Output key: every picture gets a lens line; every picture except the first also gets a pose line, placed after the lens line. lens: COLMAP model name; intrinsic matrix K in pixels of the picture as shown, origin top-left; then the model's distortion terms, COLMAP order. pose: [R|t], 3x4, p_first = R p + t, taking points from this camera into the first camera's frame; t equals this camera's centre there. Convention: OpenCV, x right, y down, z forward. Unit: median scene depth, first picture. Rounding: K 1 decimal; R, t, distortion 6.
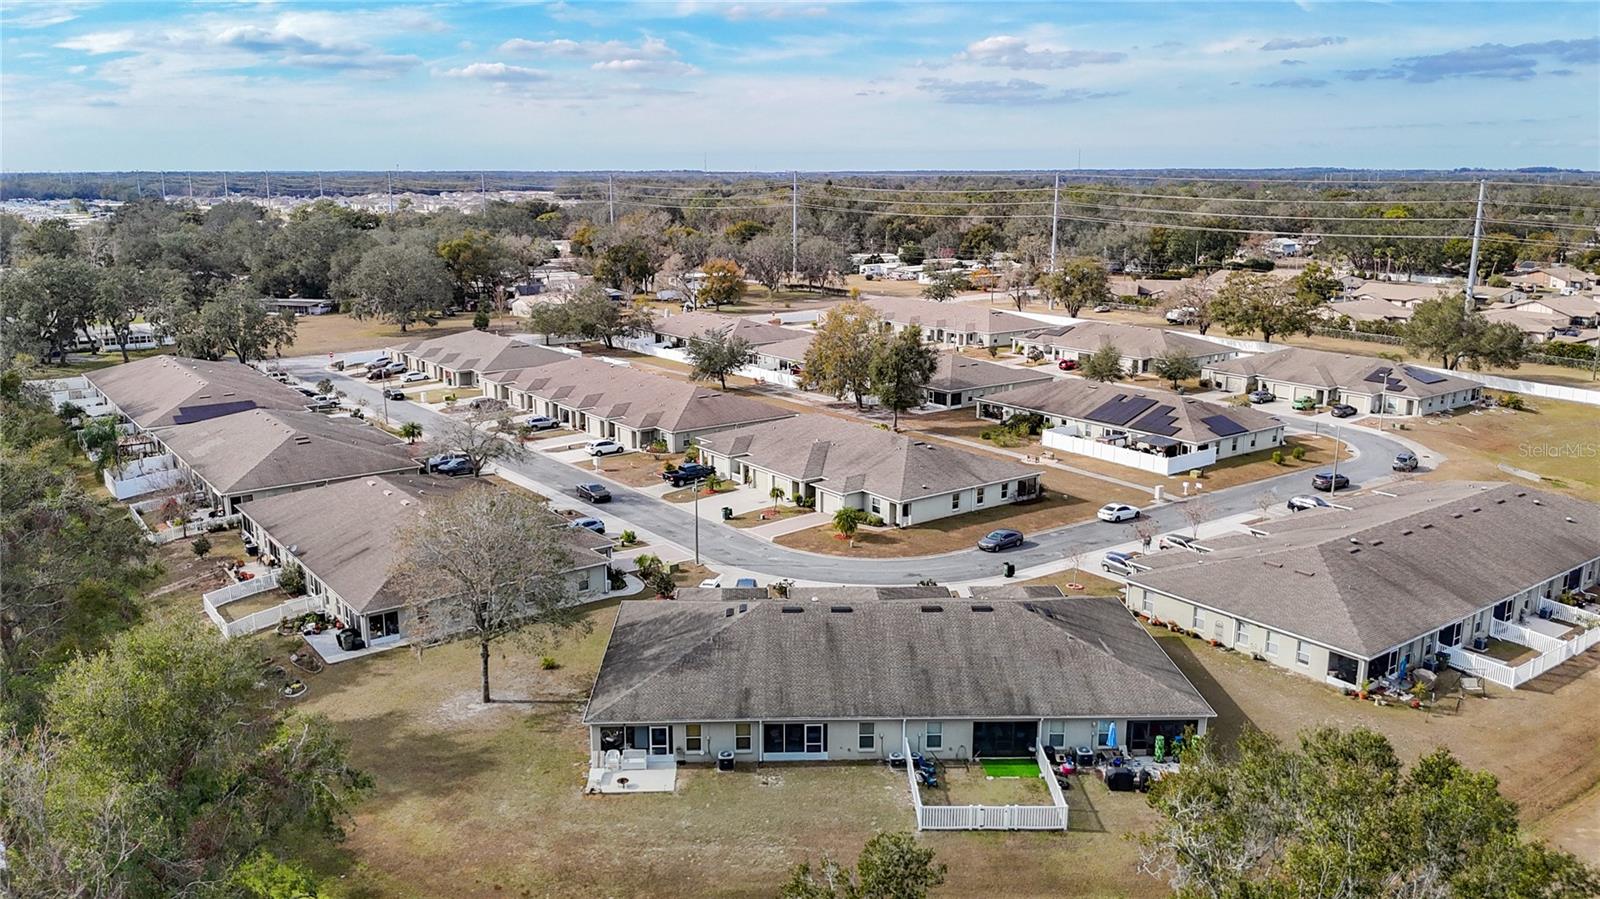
lens RADIAL K [[1252.0, 0, 796.6], [0, 1252.0, 427.6], [0, 0, 1]] dist [0.149246, -0.607689]
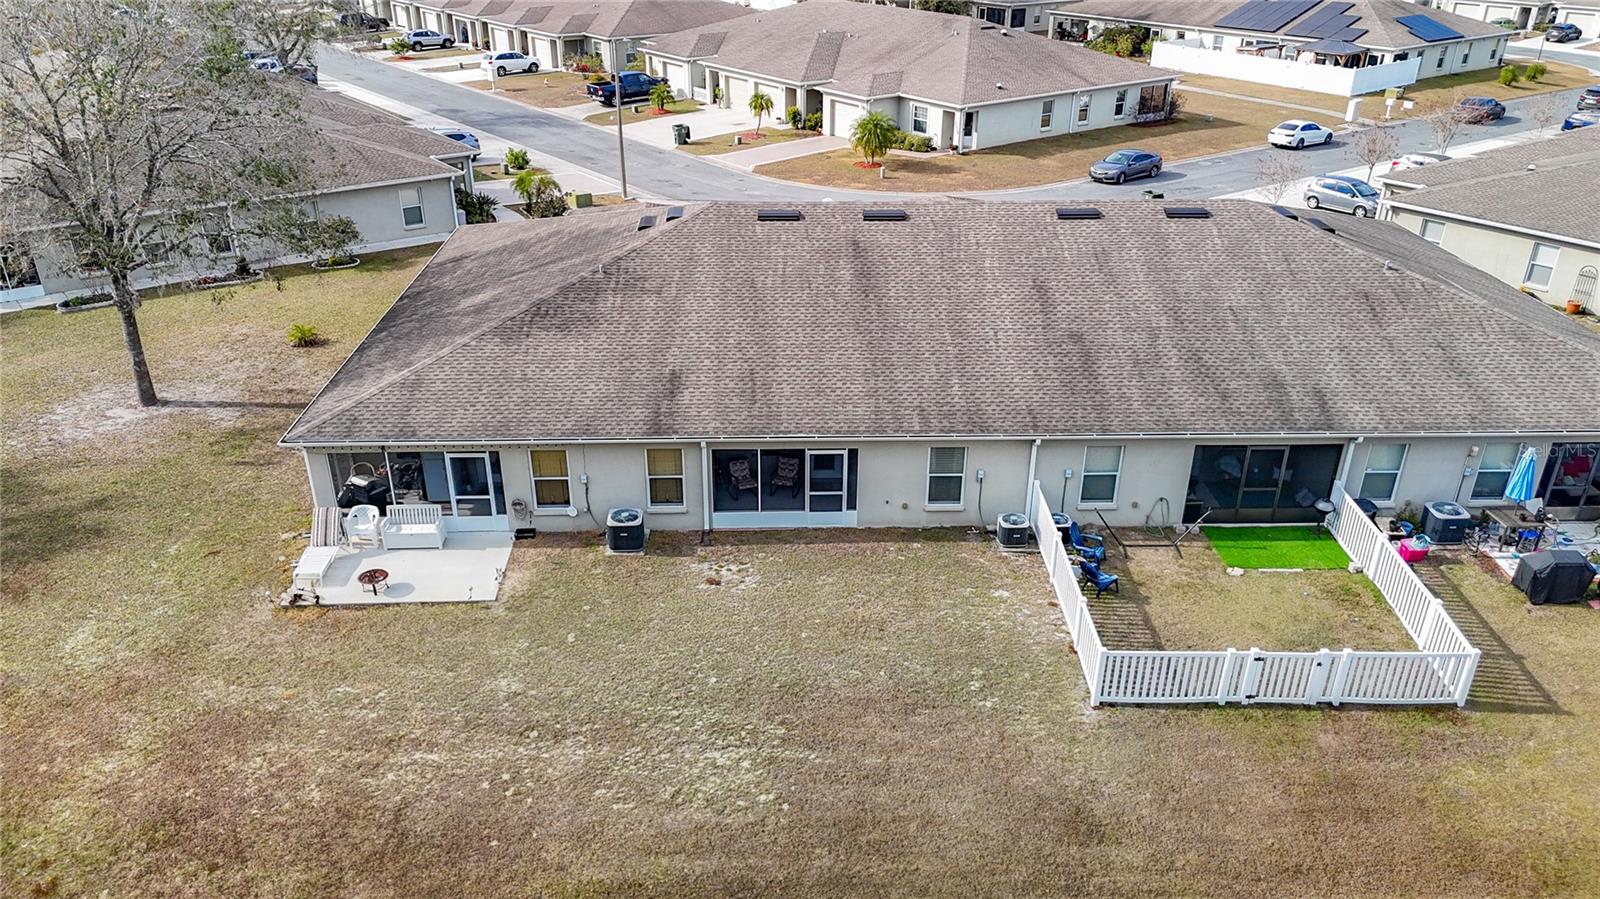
lens RADIAL K [[1246.6, 0, 756.5], [0, 1246.6, 454.7], [0, 0, 1]] dist [0.089141, -0.152341]
pose [[0.999544, 0.002972, -0.030046, 0.002379], [0.003770, 0.975070, 0.221866, 0.134736], [0.029956, -0.221878, 0.974614, 0.552256]]
